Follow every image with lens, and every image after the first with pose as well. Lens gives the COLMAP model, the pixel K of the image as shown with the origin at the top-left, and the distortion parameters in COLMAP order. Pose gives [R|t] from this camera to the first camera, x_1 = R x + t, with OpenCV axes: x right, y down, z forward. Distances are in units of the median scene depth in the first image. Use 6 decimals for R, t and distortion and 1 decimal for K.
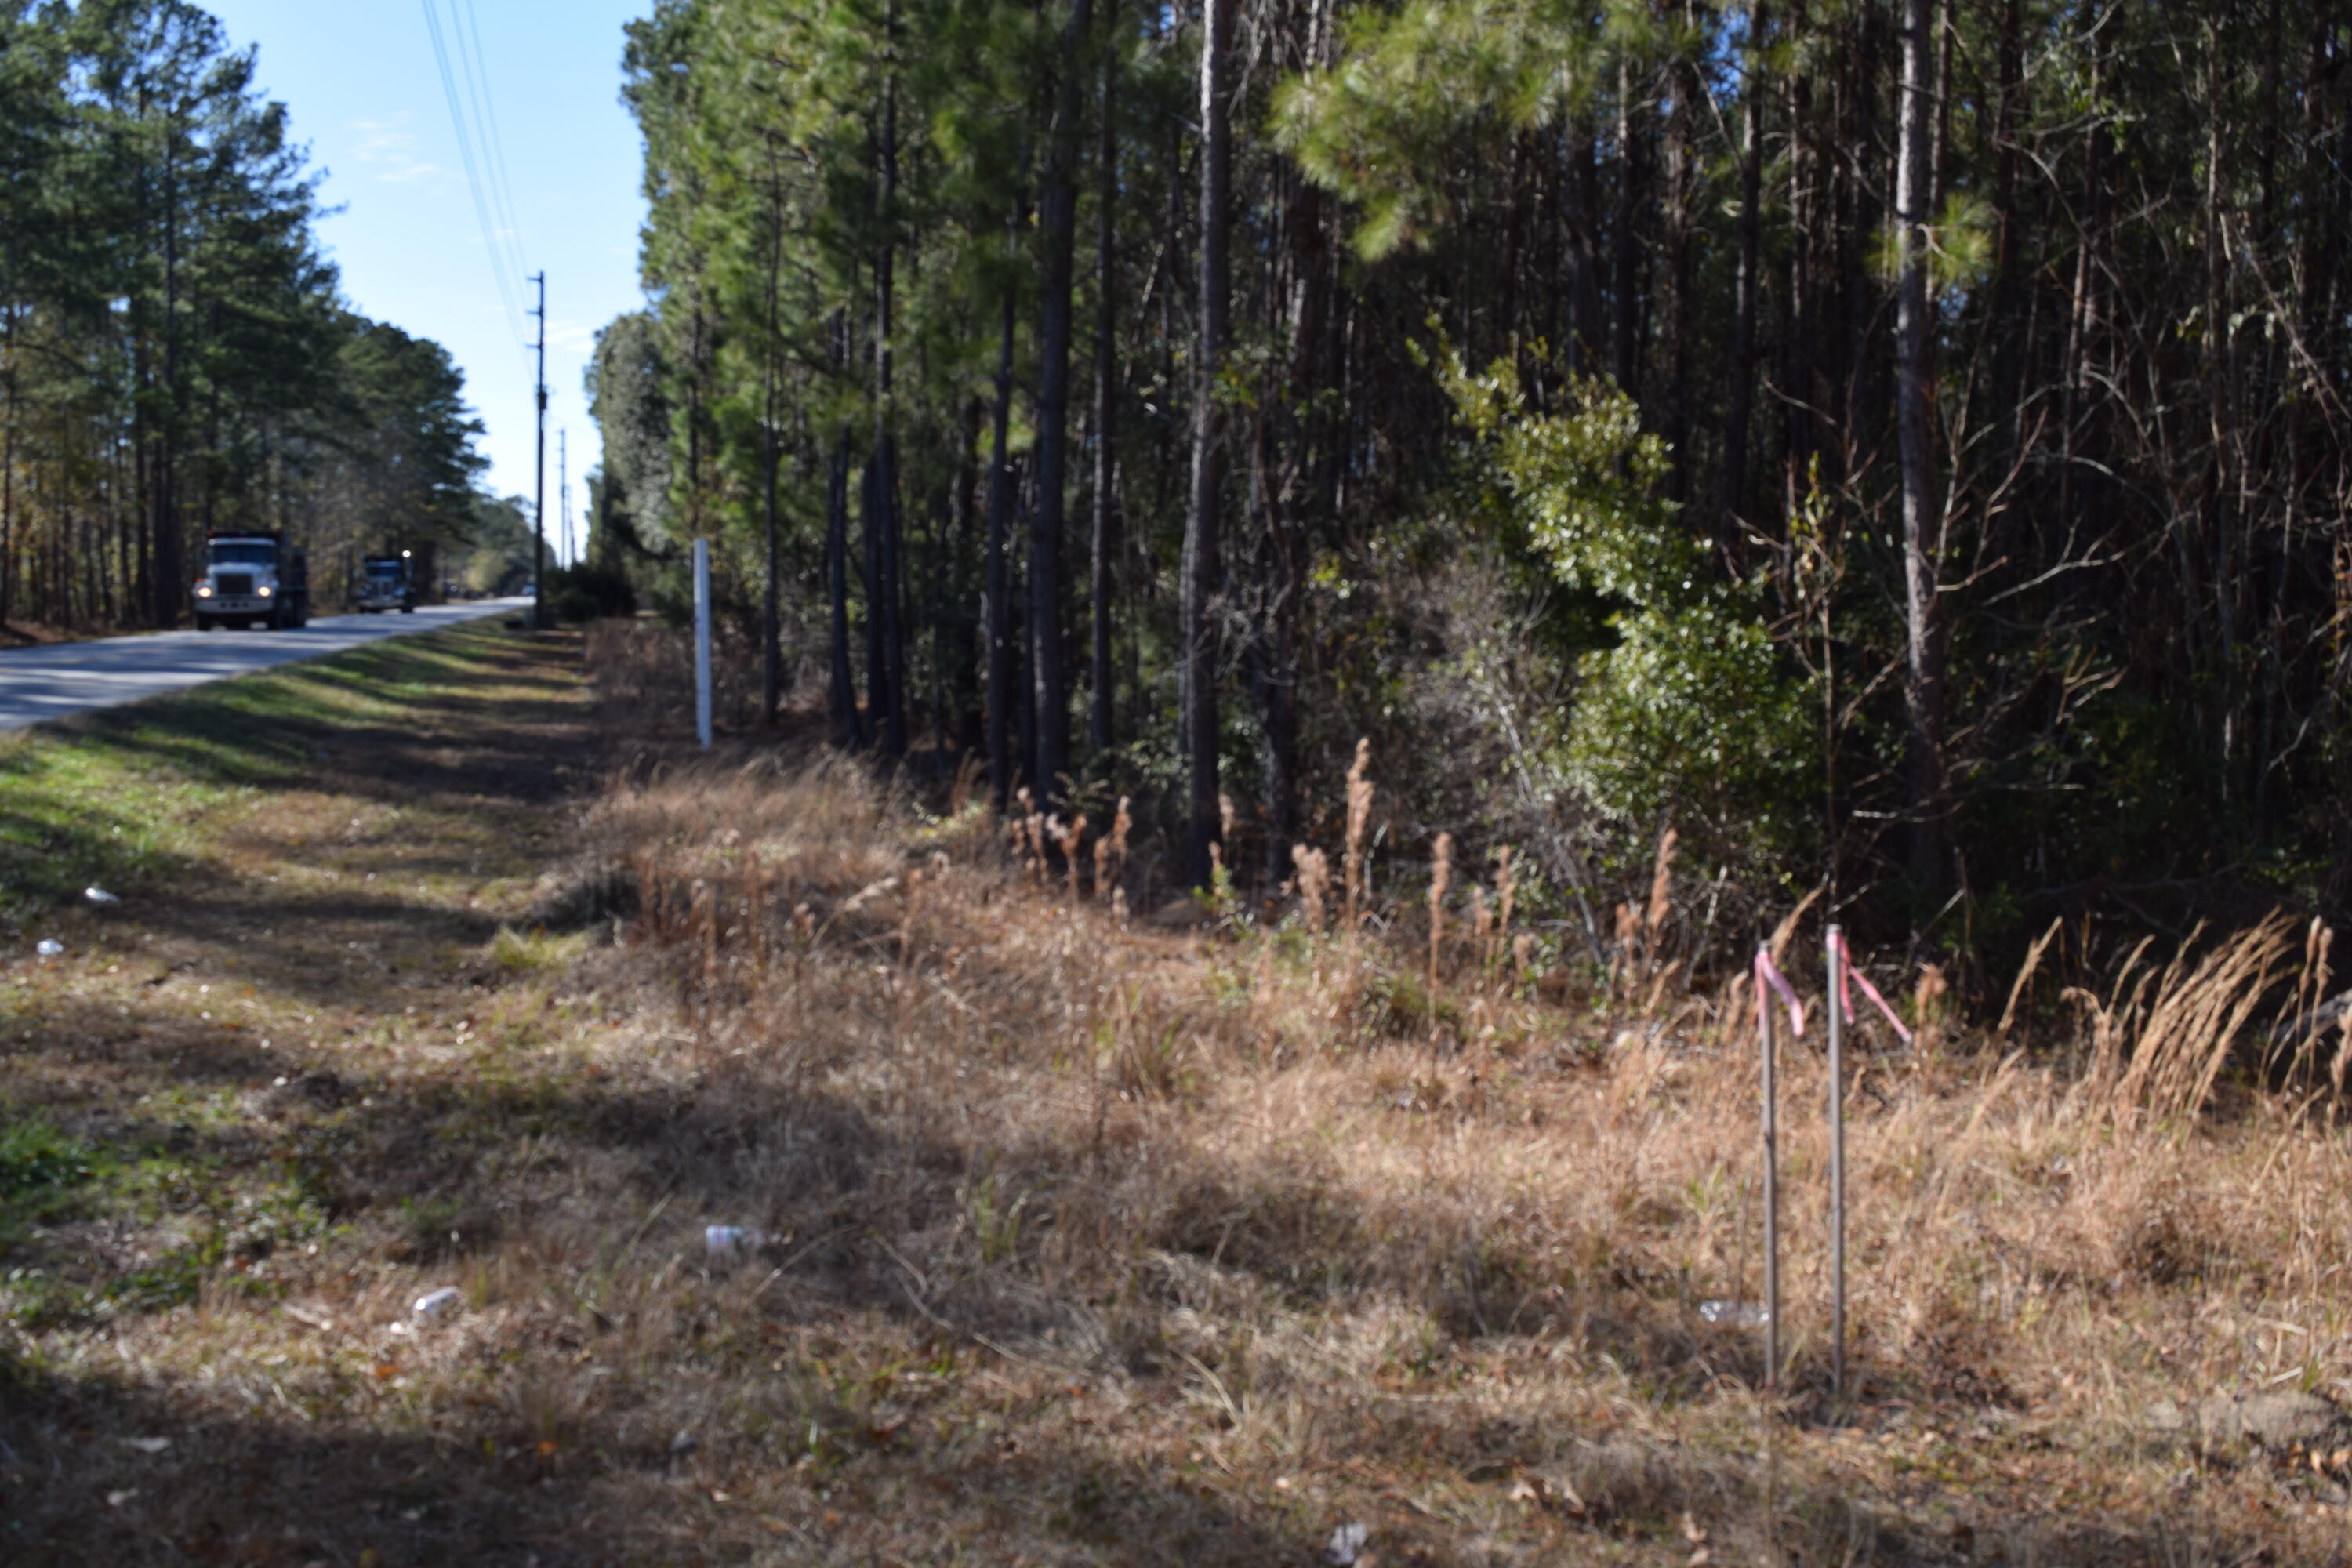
lens RADIAL K [[2003.8, 0, 1184.4], [0, 2003.8, 777.6], [0, 0, 1]] dist [-0.079733, -0.001825]
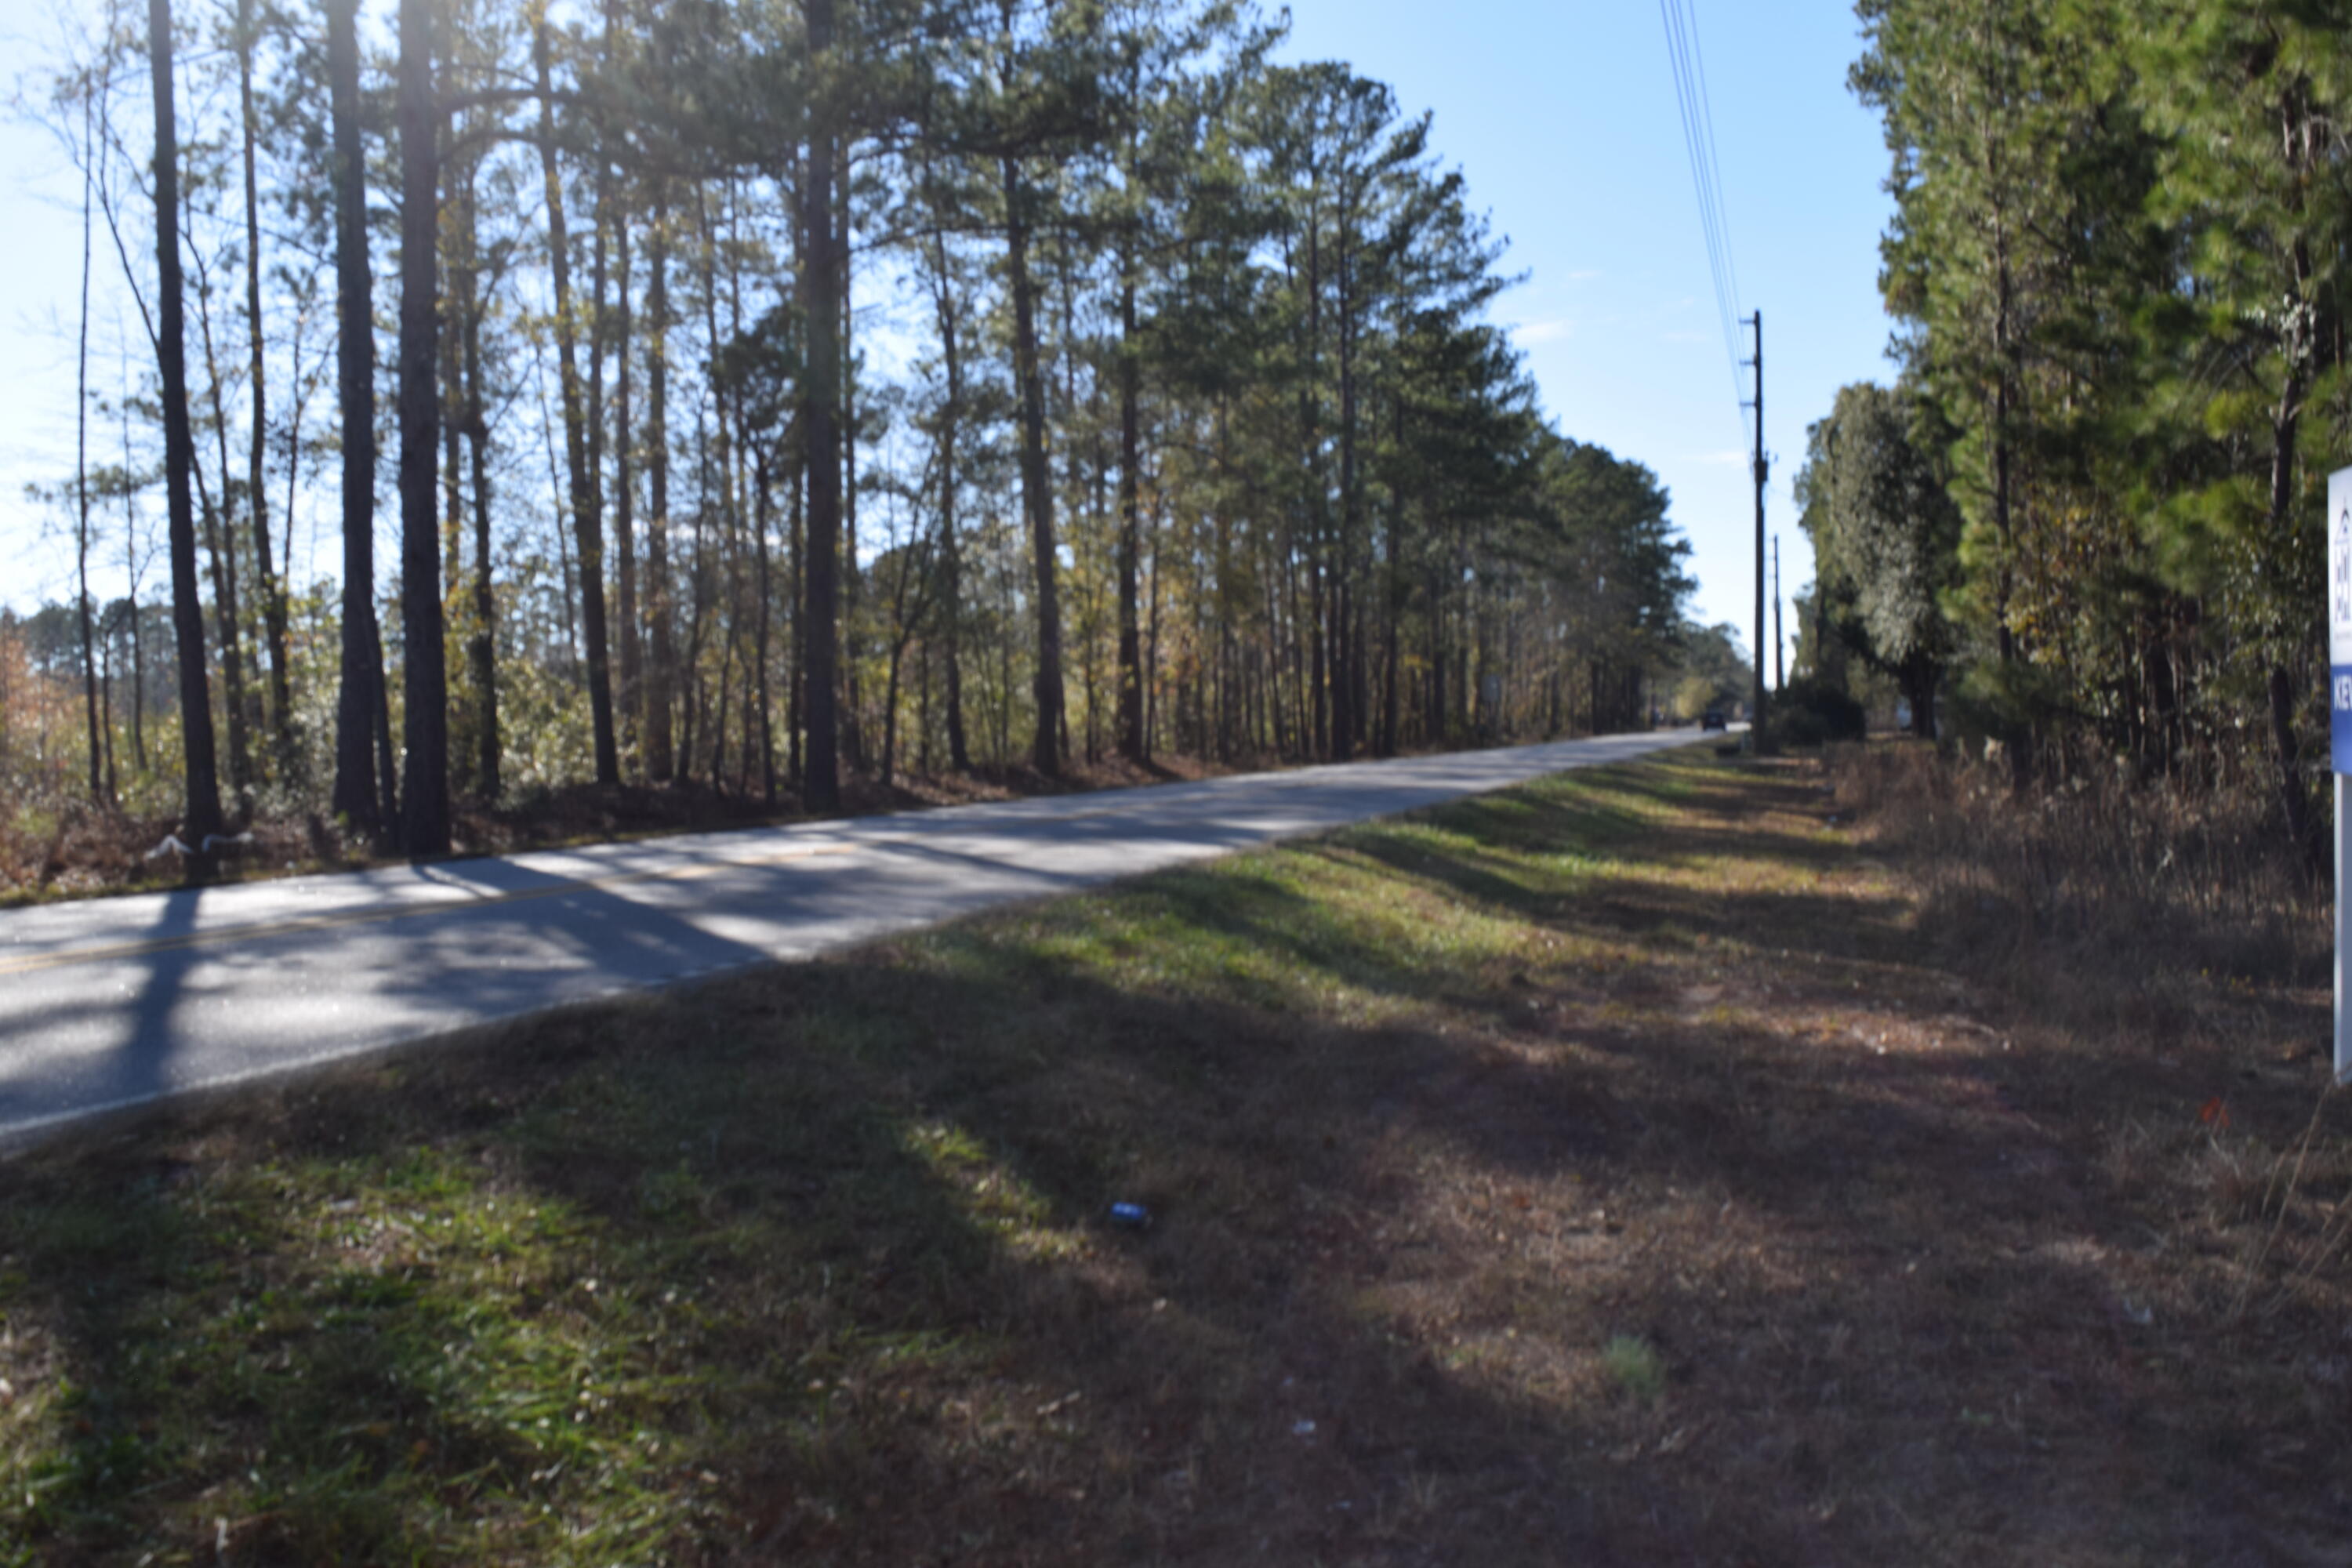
lens RADIAL K [[2003.8, 0, 1180.8], [0, 2003.8, 785.8], [0, 0, 1]] dist [-0.079733, -0.001825]
pose [[0.830962, -0.014708, -0.556135, -0.050180], [-0.018124, 0.998404, -0.053486, -0.010848], [0.556034, 0.054525, 0.829369, 0.142024]]
